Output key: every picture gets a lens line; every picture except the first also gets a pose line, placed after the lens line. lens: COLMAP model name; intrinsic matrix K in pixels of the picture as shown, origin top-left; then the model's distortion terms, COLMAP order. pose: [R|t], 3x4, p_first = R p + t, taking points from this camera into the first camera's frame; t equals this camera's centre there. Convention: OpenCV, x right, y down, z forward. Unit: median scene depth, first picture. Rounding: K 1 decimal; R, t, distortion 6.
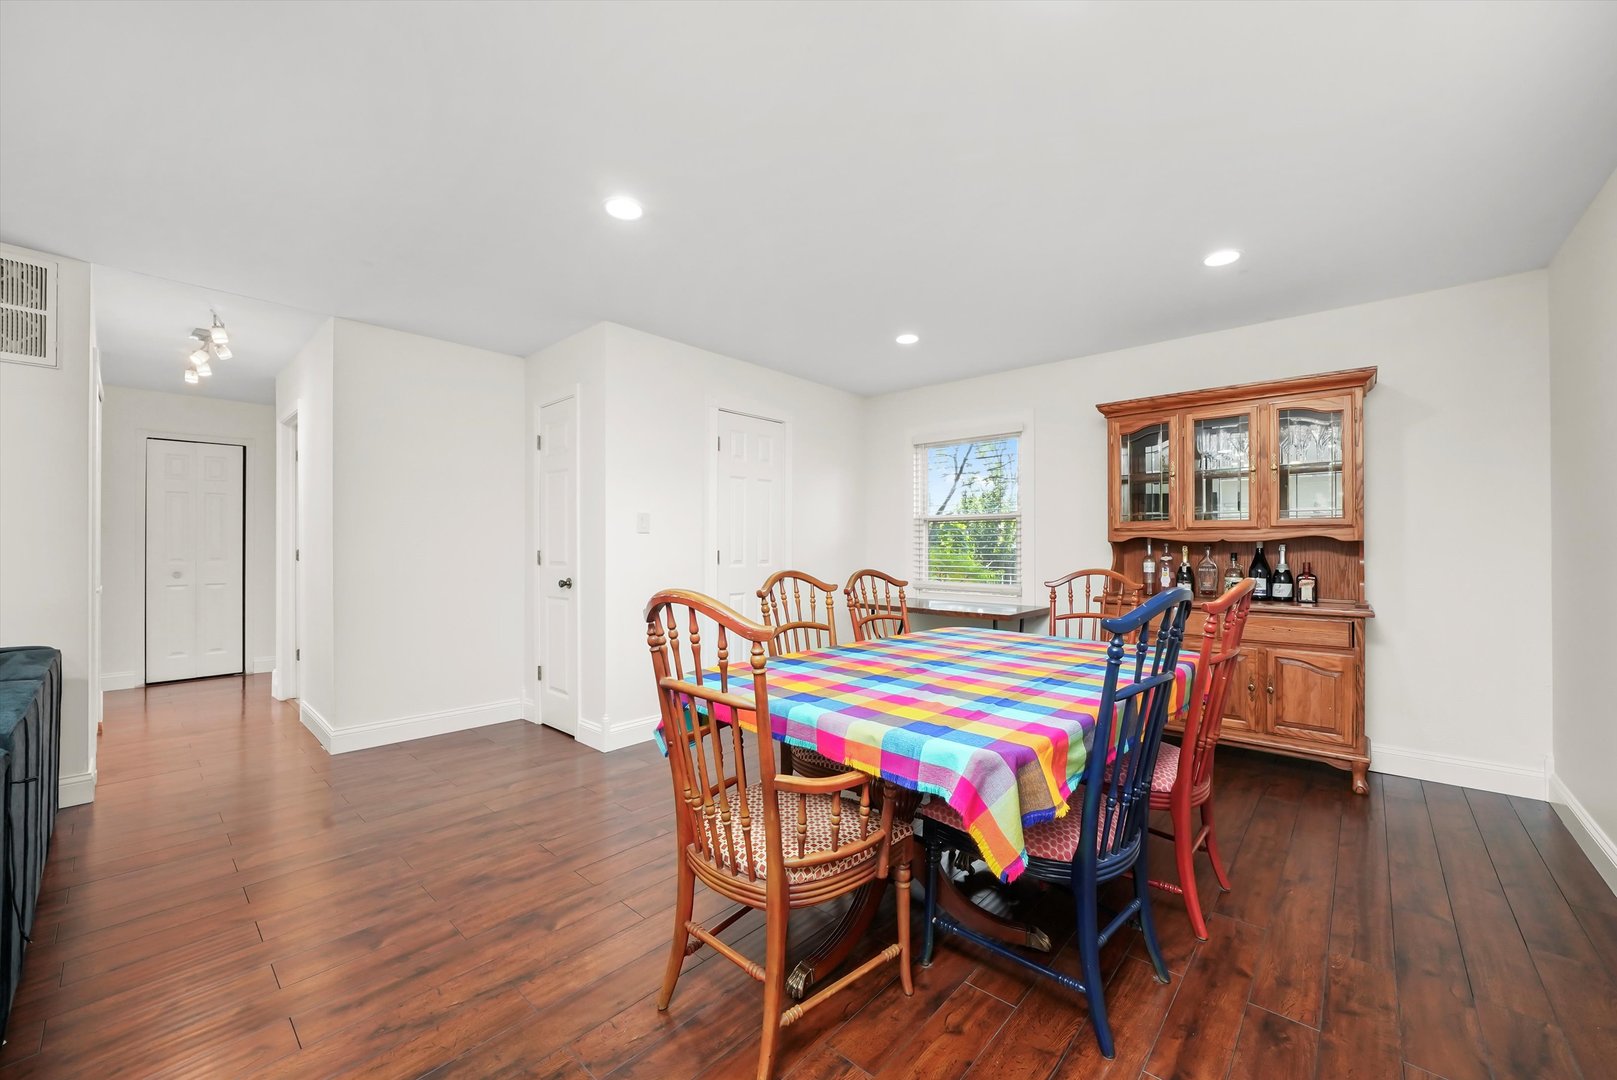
lens RADIAL K [[623.3, 0, 813.0], [0, 623.3, 543.5], [0, 0, 1]] dist [-0.008503, -0.000657]
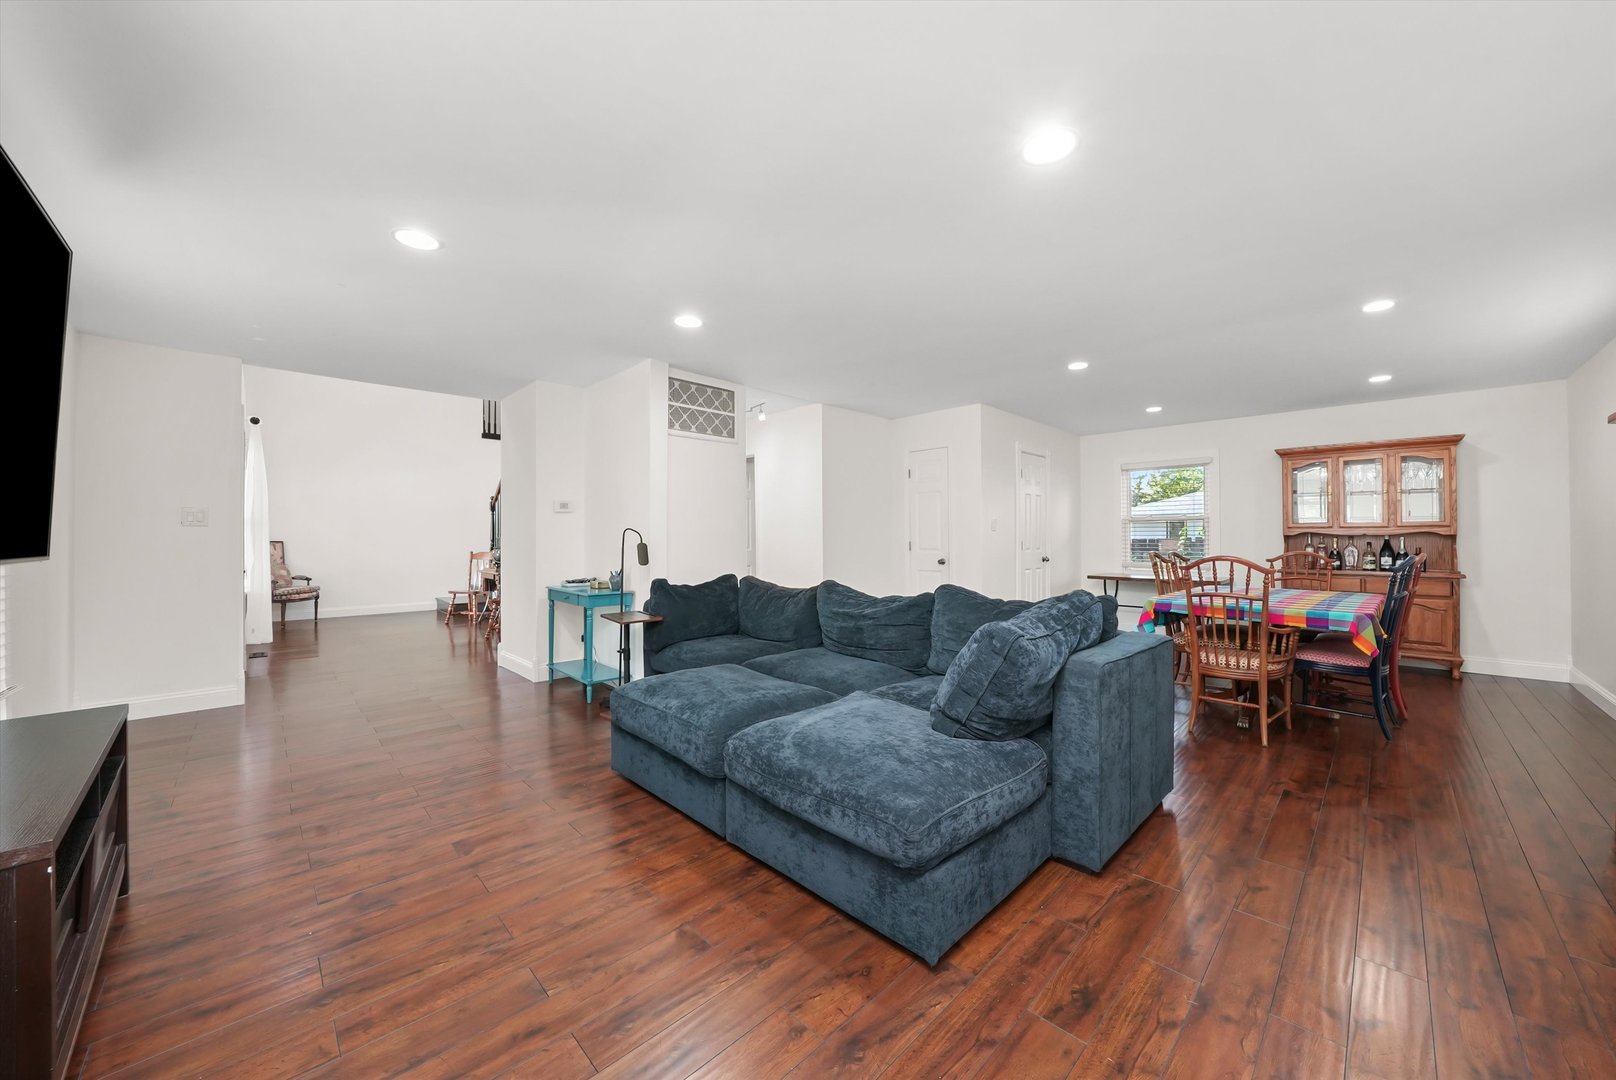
lens RADIAL K [[588.3, 0, 815.5], [0, 588.3, 533.7], [0, 0, 1]] dist [-0.016946, 0.000593]
pose [[0.998930, -0.003521, -0.046113, -0.782894], [0.003402, 0.999991, -0.002667, -0.008207], [0.046122, 0.002508, 0.998933, -0.654718]]
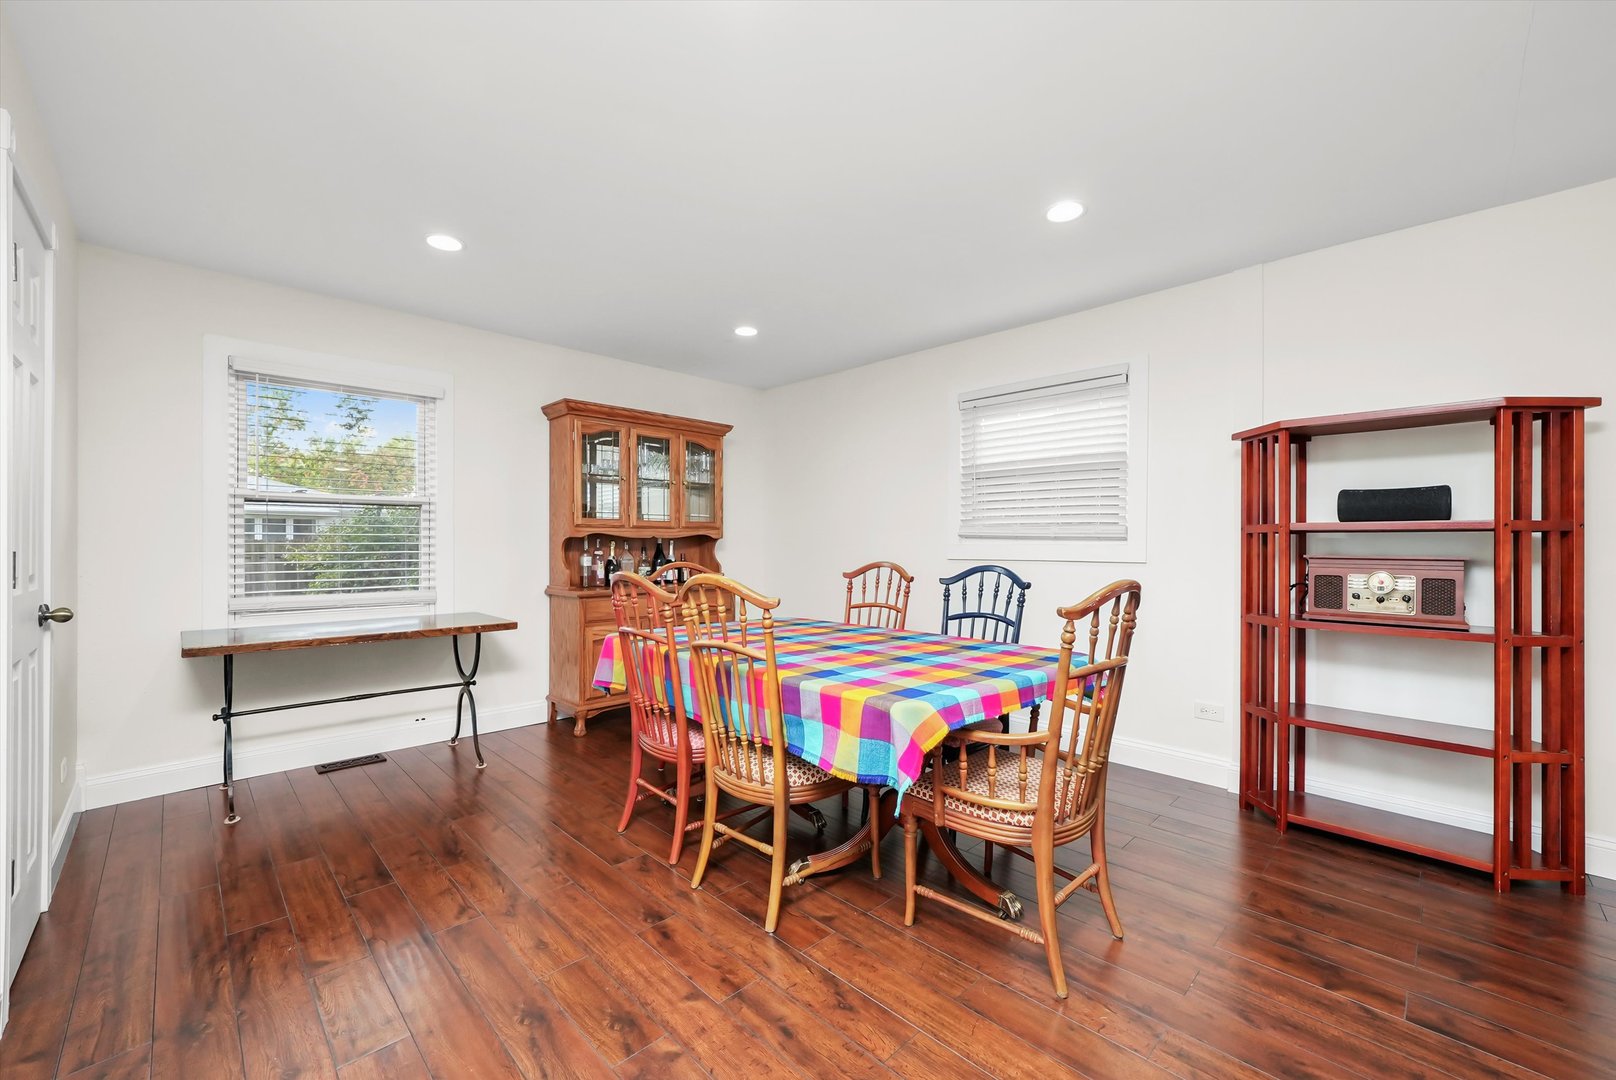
lens RADIAL K [[647.8, 0, 810.5], [0, 647.8, 538.5], [0, 0, 1]] dist [0.001957, 0.000059]
pose [[0.045366, 0.001745, 0.998969, -0.660117], [-0.006939, 0.999975, -0.001432, -0.002287], [-0.998946, -0.006867, 0.045377, 0.675443]]
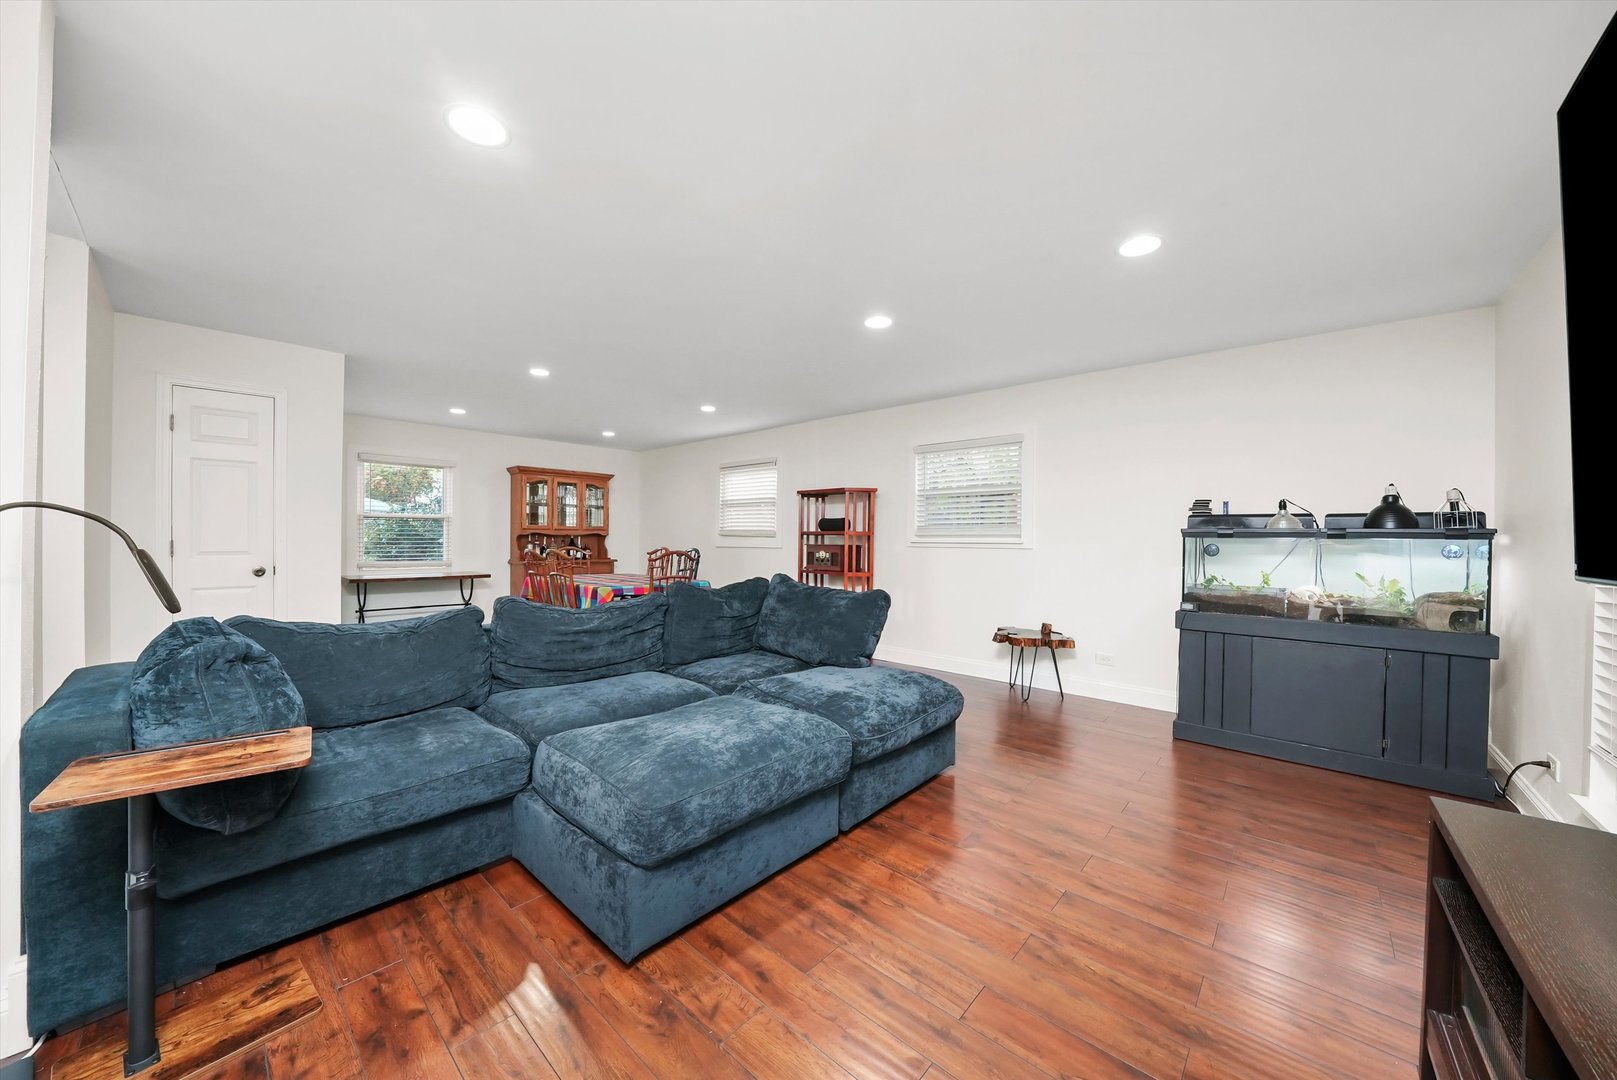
lens RADIAL K [[560.2, 0, 814.9], [0, 560.2, 541.6], [0, 0, 1]] dist [-0.010727, -0.000061]
pose [[-0.017650, -0.009781, 0.999796, -1.612649], [-0.013964, 0.999857, 0.009536, -0.011746], [-0.999747, -0.013793, -0.017784, 0.092712]]
